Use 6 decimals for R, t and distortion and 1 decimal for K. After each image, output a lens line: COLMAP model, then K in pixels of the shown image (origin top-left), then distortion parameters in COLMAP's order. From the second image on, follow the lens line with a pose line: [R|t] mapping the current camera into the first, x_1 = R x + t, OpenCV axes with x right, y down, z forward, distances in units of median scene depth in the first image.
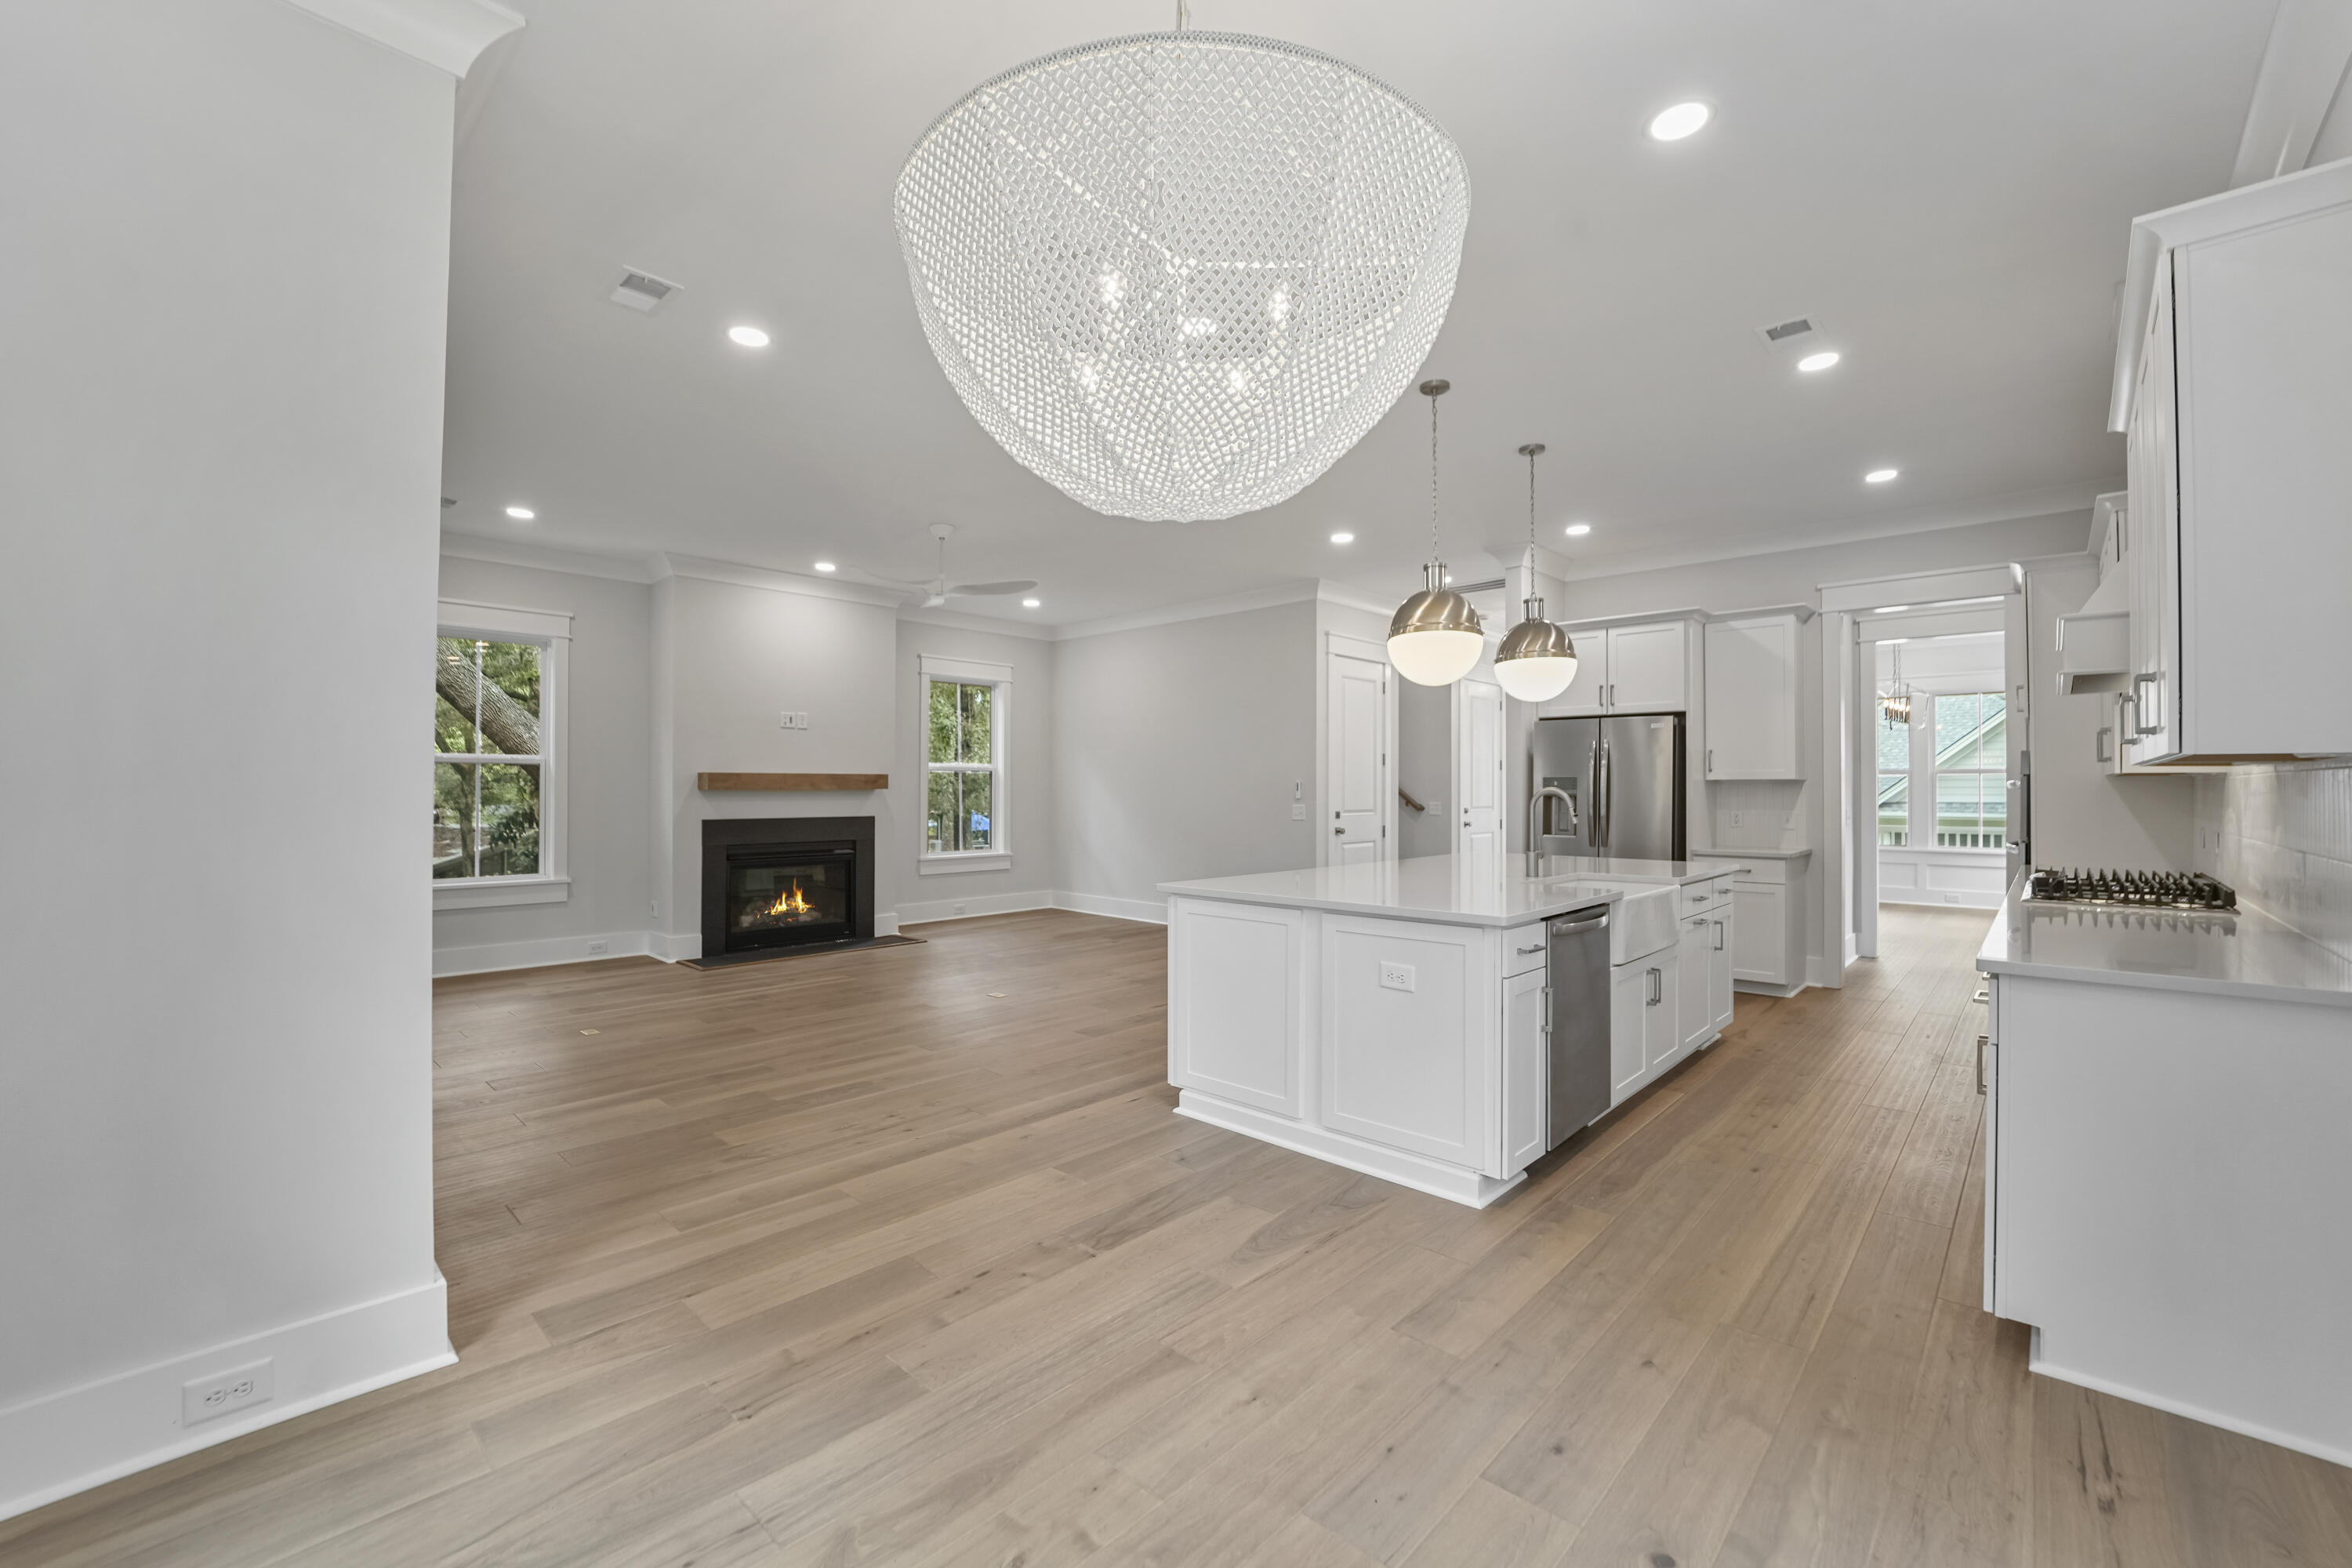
lens RADIAL K [[957.6, 0, 1176.0], [0, 957.6, 784.0], [0, 0, 1]] dist [-0.018840, 0.000167]
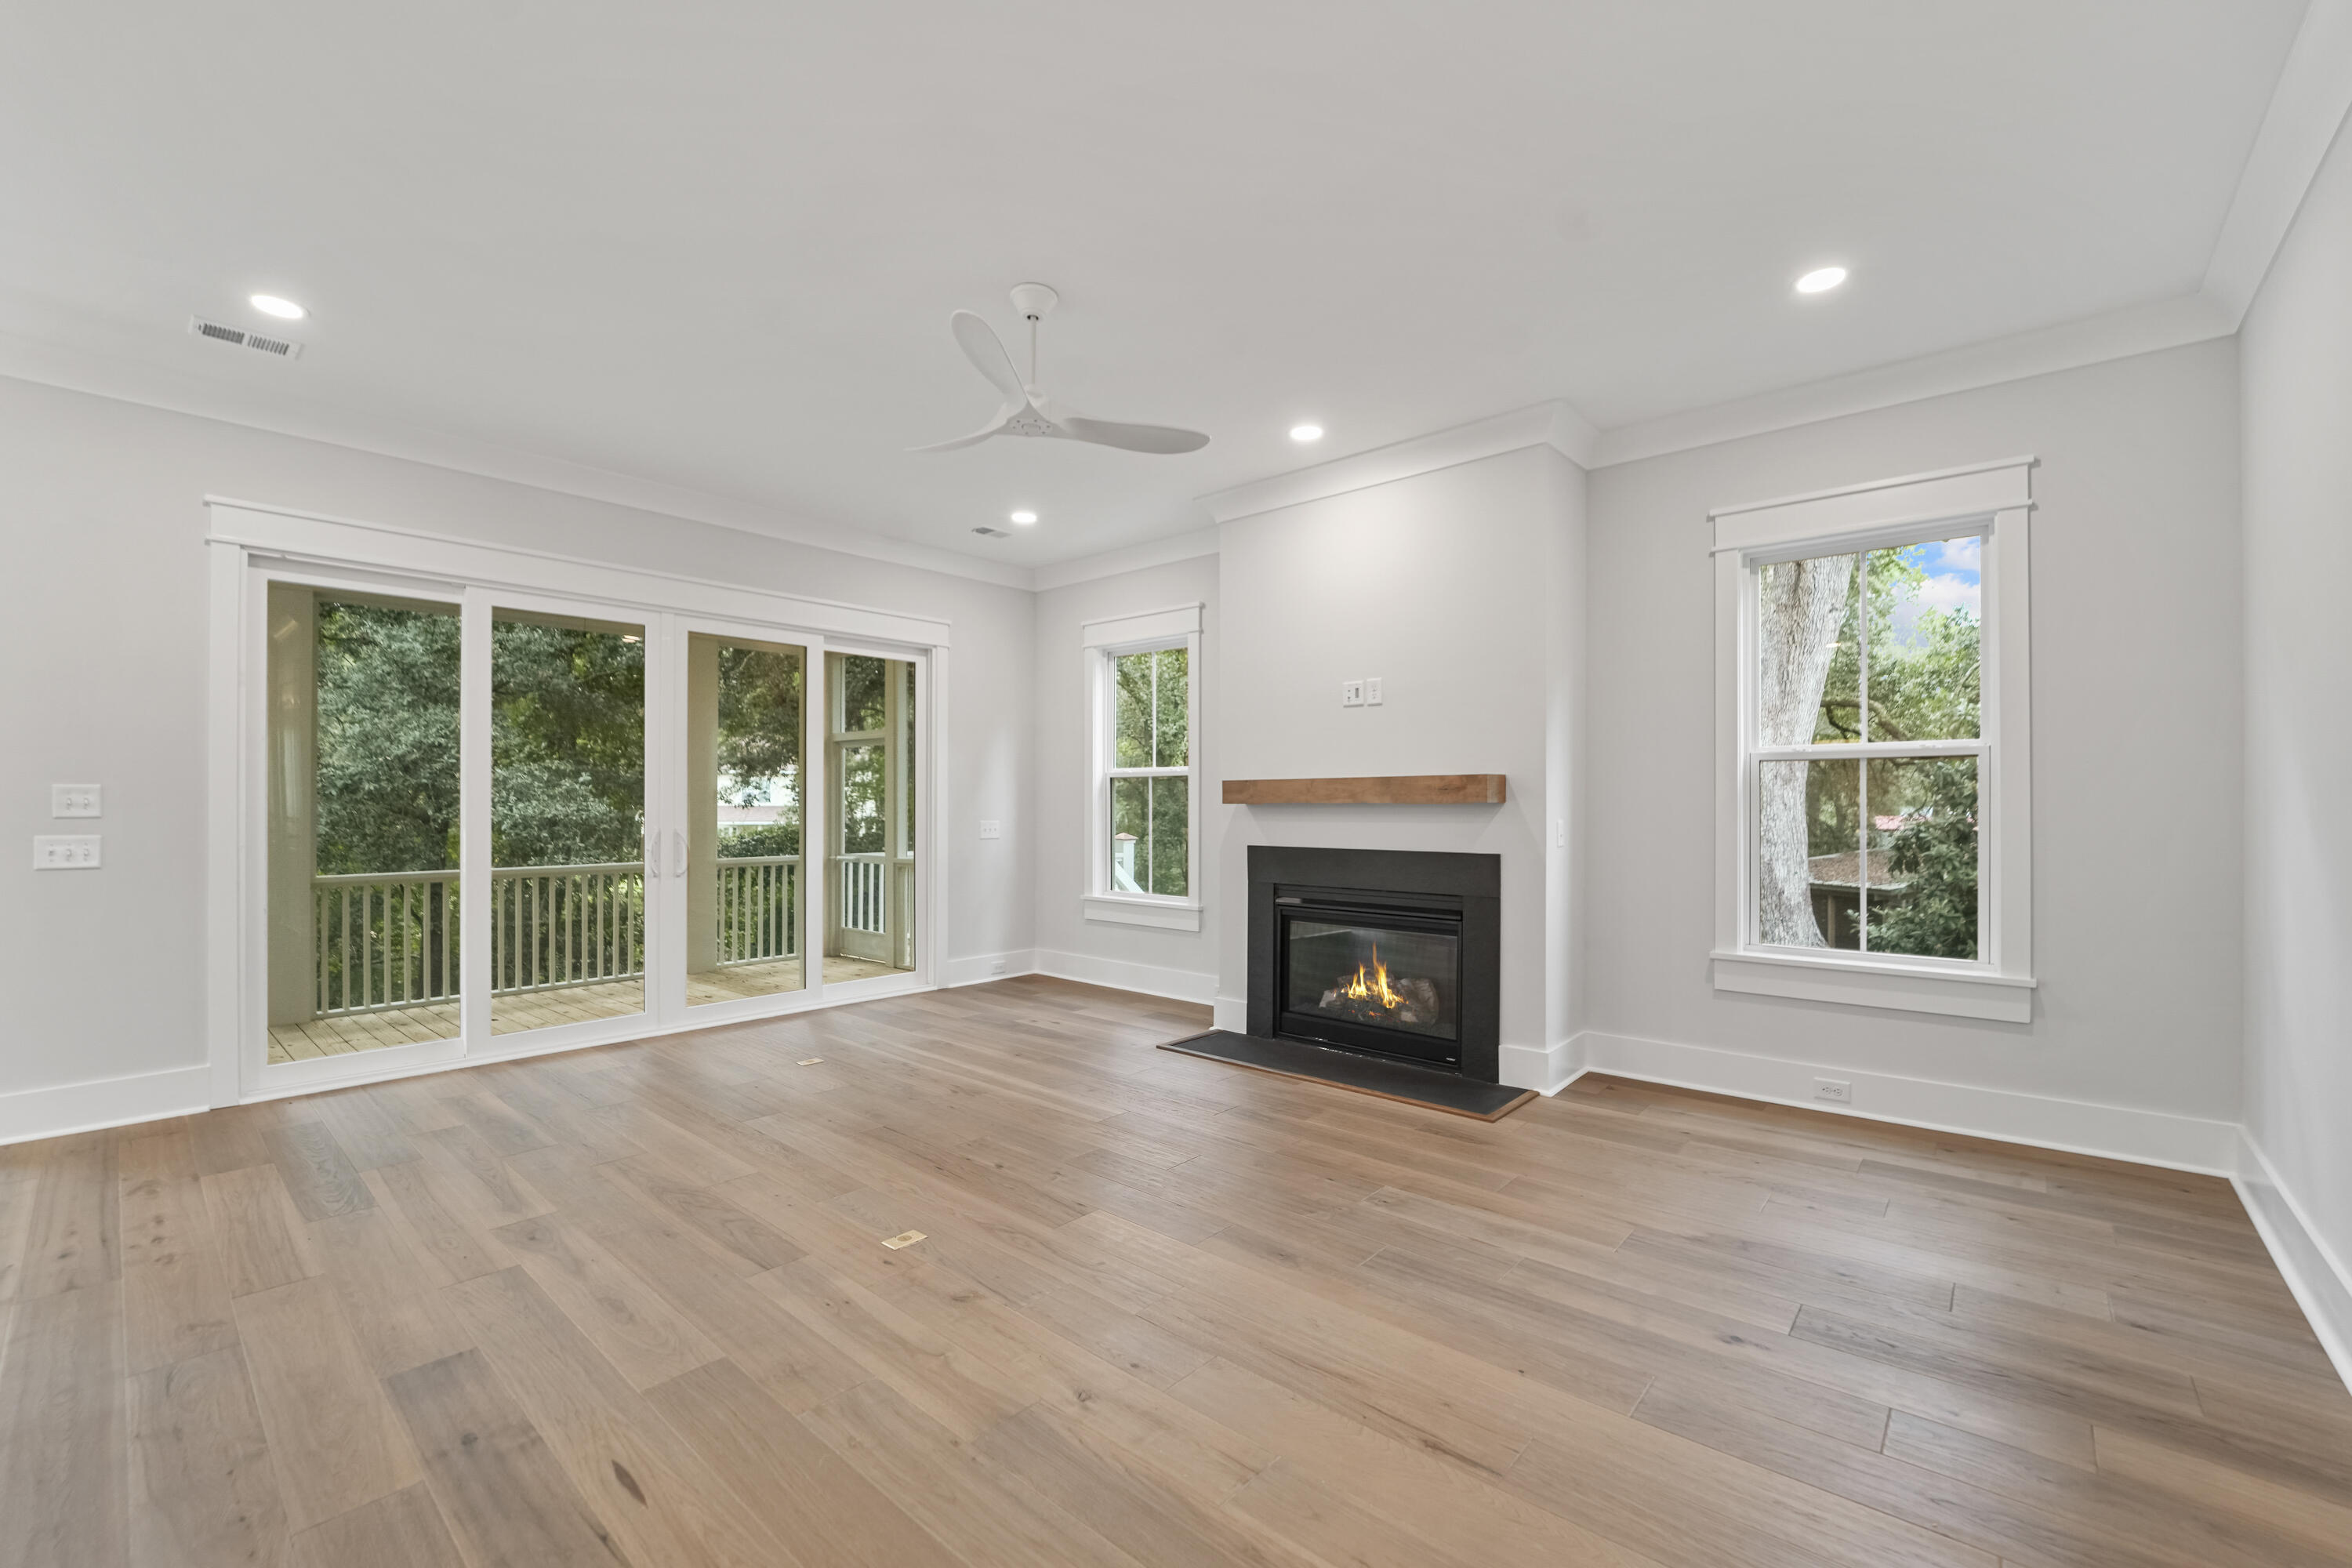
lens RADIAL K [[980.8, 0, 1176.0], [0, 980.8, 784.0], [0, 0, 1]] dist [-0.018614, -0.000235]
pose [[0.045558, -0.016222, -0.998830, 0.233063], [-0.001754, 0.999865, -0.016319, 0.004041], [0.998960, 0.002495, 0.045523, 0.854973]]
